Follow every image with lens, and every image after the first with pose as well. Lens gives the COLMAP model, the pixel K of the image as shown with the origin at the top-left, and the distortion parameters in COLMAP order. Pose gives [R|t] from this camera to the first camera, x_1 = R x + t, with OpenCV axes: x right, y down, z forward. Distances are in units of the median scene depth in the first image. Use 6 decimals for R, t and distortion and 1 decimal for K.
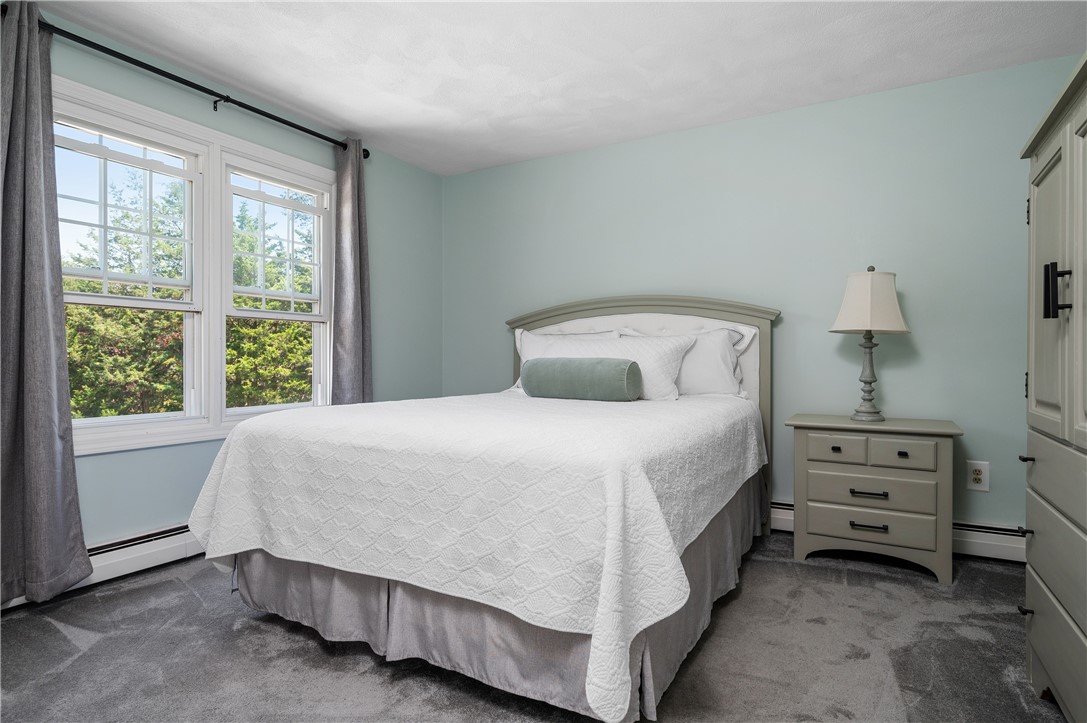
lens RADIAL K [[597.1, 0, 544.8], [0, 597.1, 360.6], [0, 0, 1]] dist [-0.007403, -0.000363]
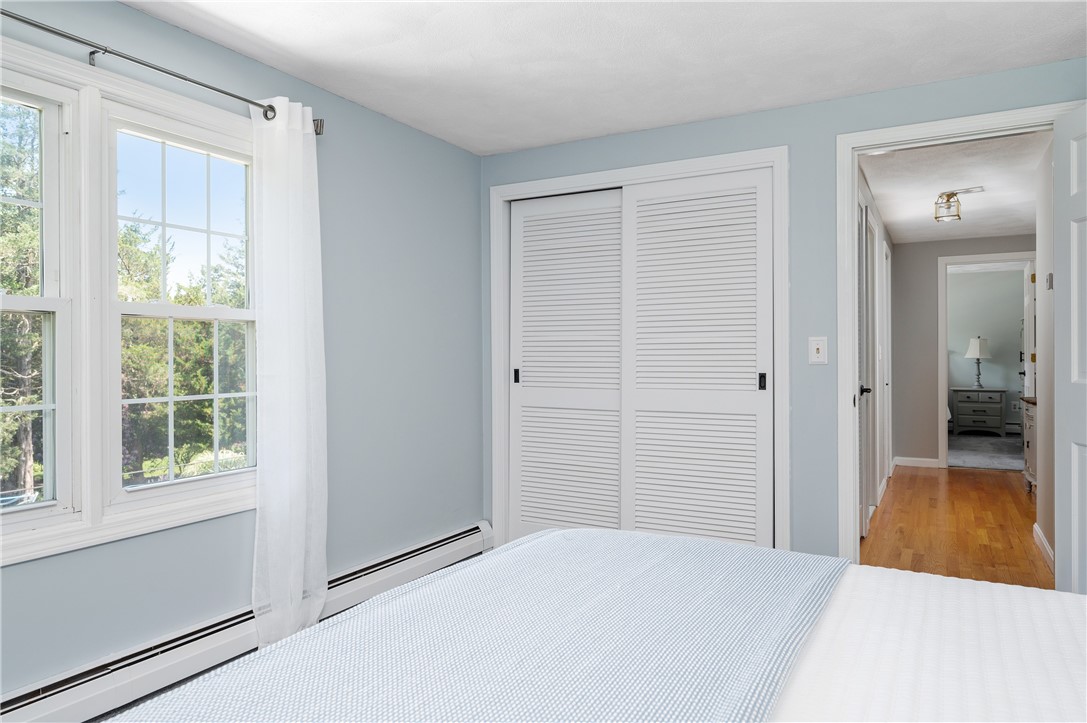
lens RADIAL K [[706.4, 0, 539.9], [0, 706.4, 363.2], [0, 0, 1]] dist [-0.007294, -0.003366]
pose [[0.982901, -0.005716, 0.184045, -2.300569], [0.003630, 0.999925, 0.011669, -0.073560], [-0.184098, -0.010802, 0.982849, -2.103790]]
